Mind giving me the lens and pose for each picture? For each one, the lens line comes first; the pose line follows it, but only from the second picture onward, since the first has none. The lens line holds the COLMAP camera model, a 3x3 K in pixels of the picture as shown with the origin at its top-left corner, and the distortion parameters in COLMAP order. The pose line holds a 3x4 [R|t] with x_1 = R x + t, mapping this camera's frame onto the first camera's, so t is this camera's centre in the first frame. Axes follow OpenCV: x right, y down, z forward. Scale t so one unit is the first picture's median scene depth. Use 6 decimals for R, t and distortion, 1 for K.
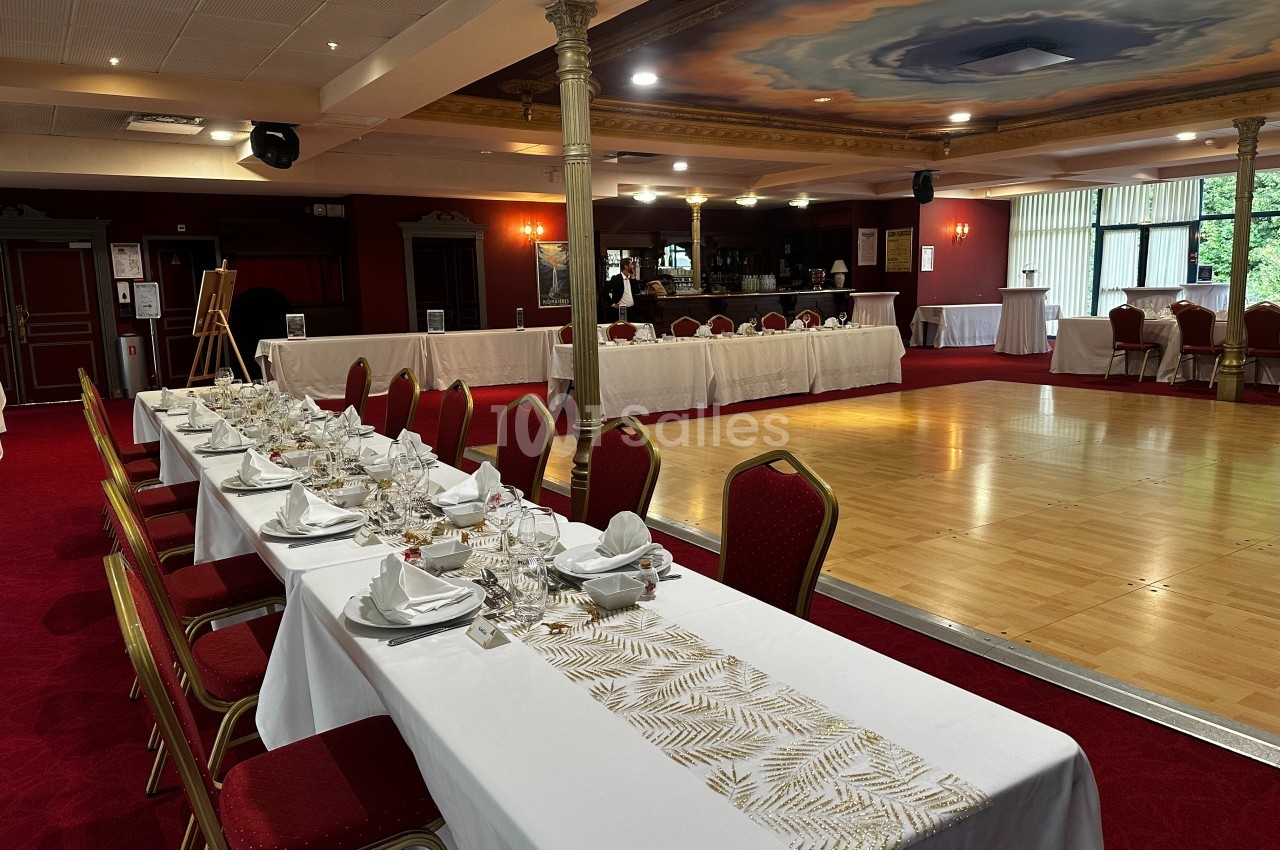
lens RADIAL K [[935.1, 0, 640.0], [0, 935.1, 425.0], [0, 0, 1]] dist [0.189383, 0.001008]
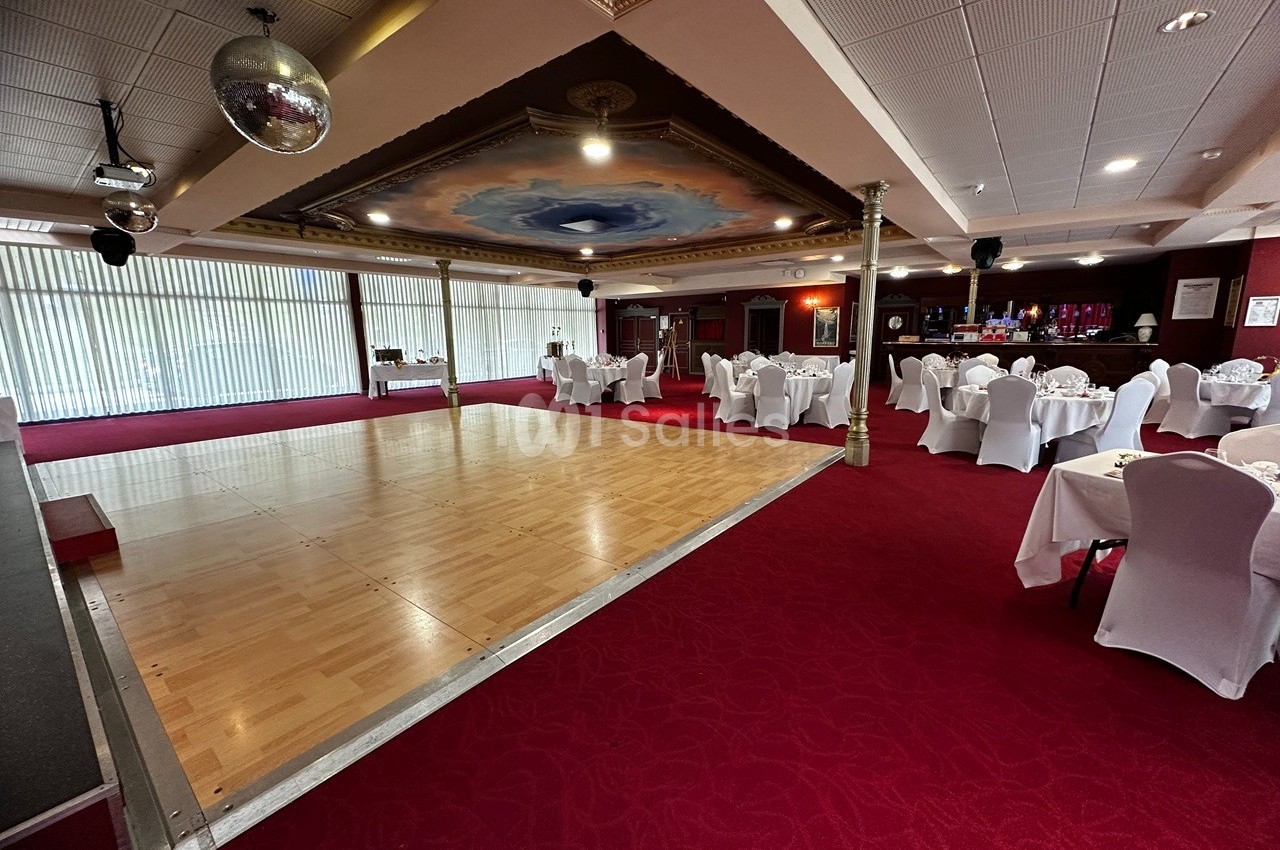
lens RADIAL K [[529.3, 0, 640.0], [0, 529.3, 425.0], [0, 0, 1]] dist [0.068977, 0.000274]
pose [[0.304303, 0.189808, -0.933473, 0.659707], [-0.156591, 0.976583, 0.147526, -0.069651], [0.939616, 0.101281, 0.326899, 0.354595]]
